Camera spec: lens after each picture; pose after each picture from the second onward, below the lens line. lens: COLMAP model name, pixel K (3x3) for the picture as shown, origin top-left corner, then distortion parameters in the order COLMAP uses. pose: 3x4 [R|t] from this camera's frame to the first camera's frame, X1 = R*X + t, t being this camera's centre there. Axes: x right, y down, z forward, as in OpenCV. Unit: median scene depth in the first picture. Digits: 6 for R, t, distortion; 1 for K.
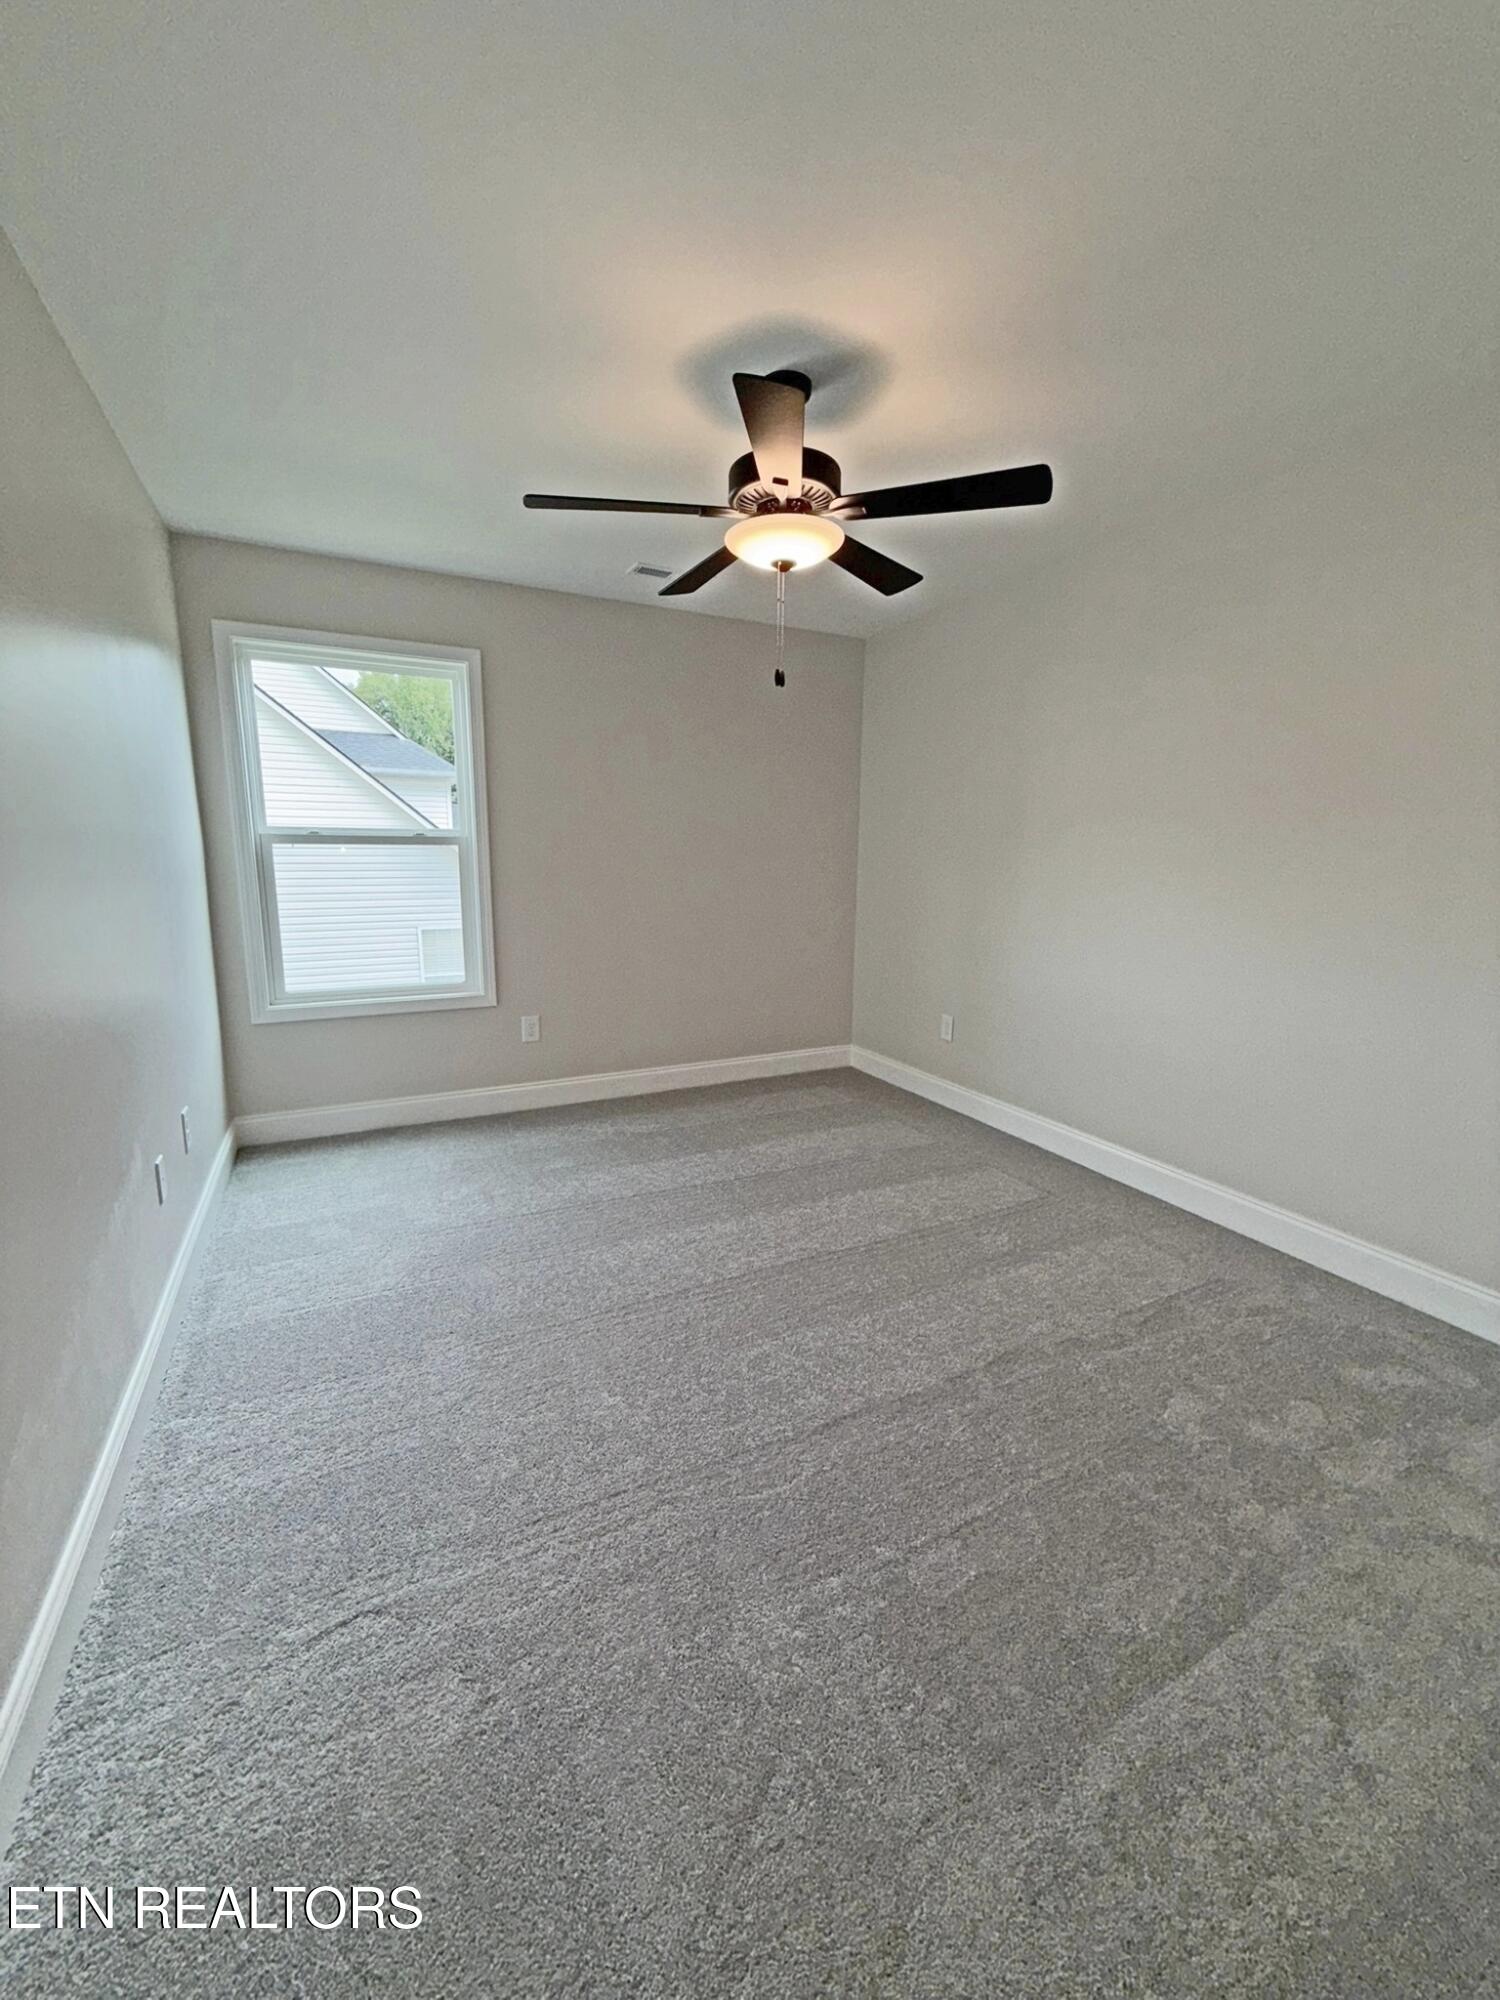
lens RADIAL K [[798.2, 0, 749.6], [0, 798.2, 994.0], [0, 0, 1]] dist [-0.001609, 0.000115]
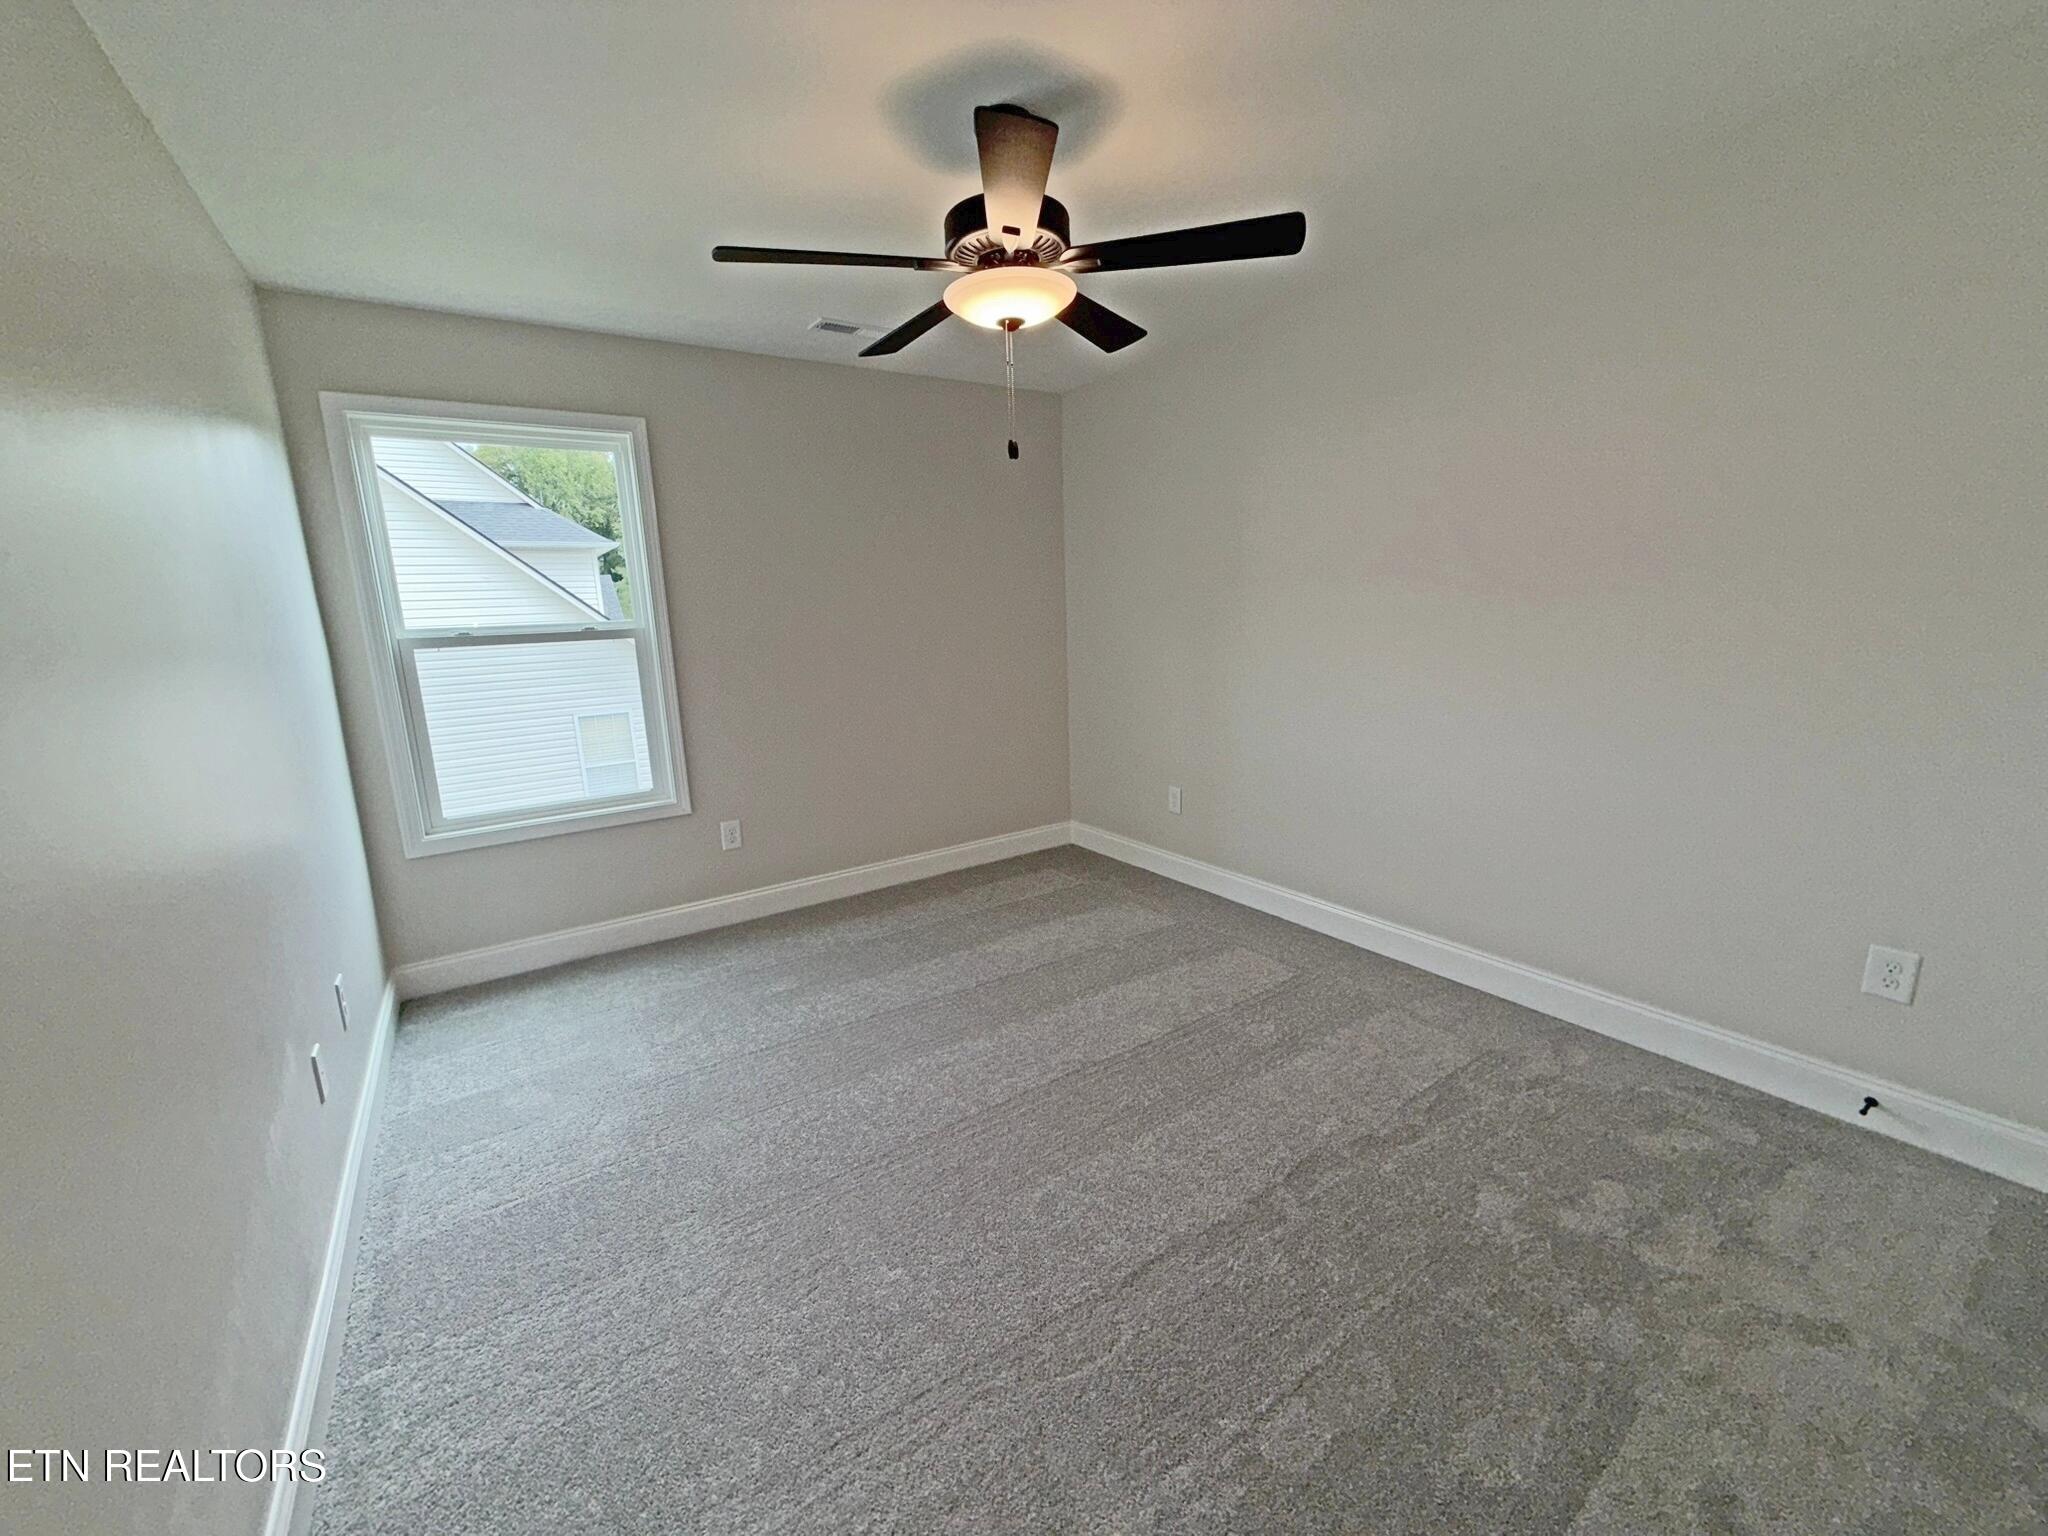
lens RADIAL K [[817.4, 0, 1016.0], [0, 817.4, 766.7], [0, 0, 1]] dist [-0.001609, 0.000115]
pose [[0.992187, -0.069033, 0.103919, -0.082523], [0.067291, 0.997529, 0.020176, -0.058373], [-0.105055, -0.013025, 0.994381, 0.077952]]
